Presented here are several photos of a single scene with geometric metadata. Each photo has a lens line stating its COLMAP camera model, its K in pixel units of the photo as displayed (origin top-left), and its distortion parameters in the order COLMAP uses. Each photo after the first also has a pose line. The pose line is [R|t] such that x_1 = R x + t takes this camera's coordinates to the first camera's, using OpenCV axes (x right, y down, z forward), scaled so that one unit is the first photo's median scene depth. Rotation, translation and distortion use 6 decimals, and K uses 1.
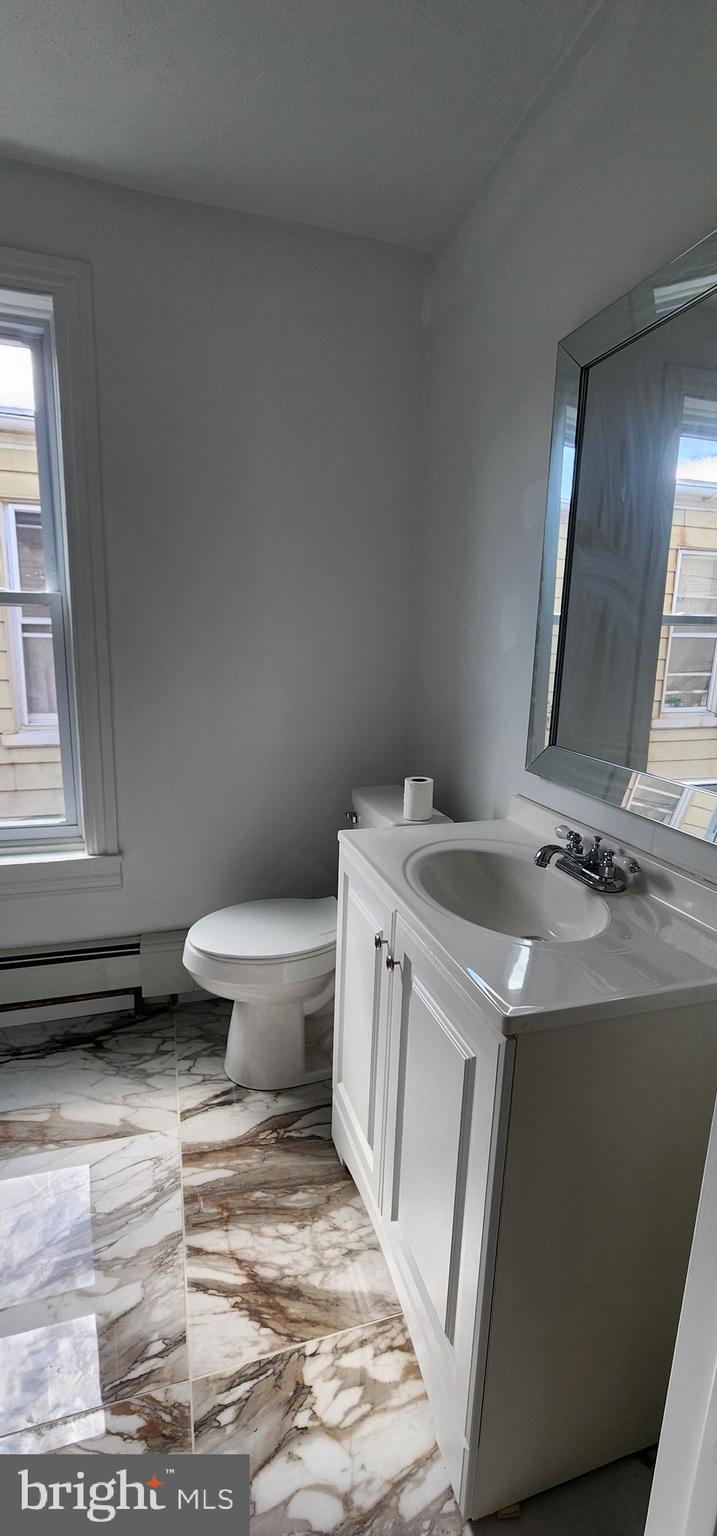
lens RADIAL K [[635.3, 0, 363.7], [0, 635.3, 767.3], [0, 0, 1]] dist [-0.000200, 0.000608]
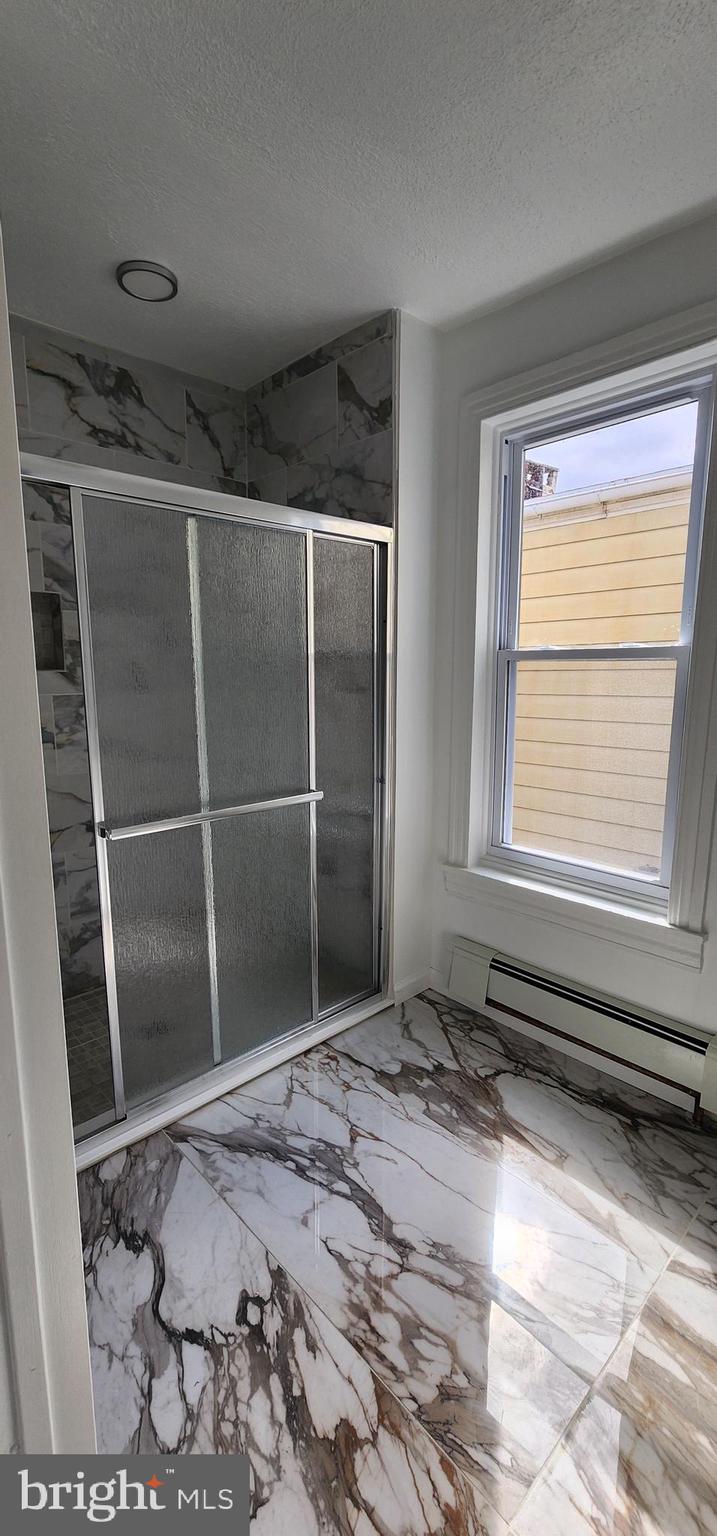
lens RADIAL K [[635.3, 0, 361.2], [0, 635.3, 771.2], [0, 0, 1]] dist [-0.000200, 0.000608]
pose [[0.429980, 0.112564, -0.895794, 0.186489], [-0.166796, 0.985022, 0.043714, -0.048069], [0.887297, 0.130618, 0.442315, 0.169020]]
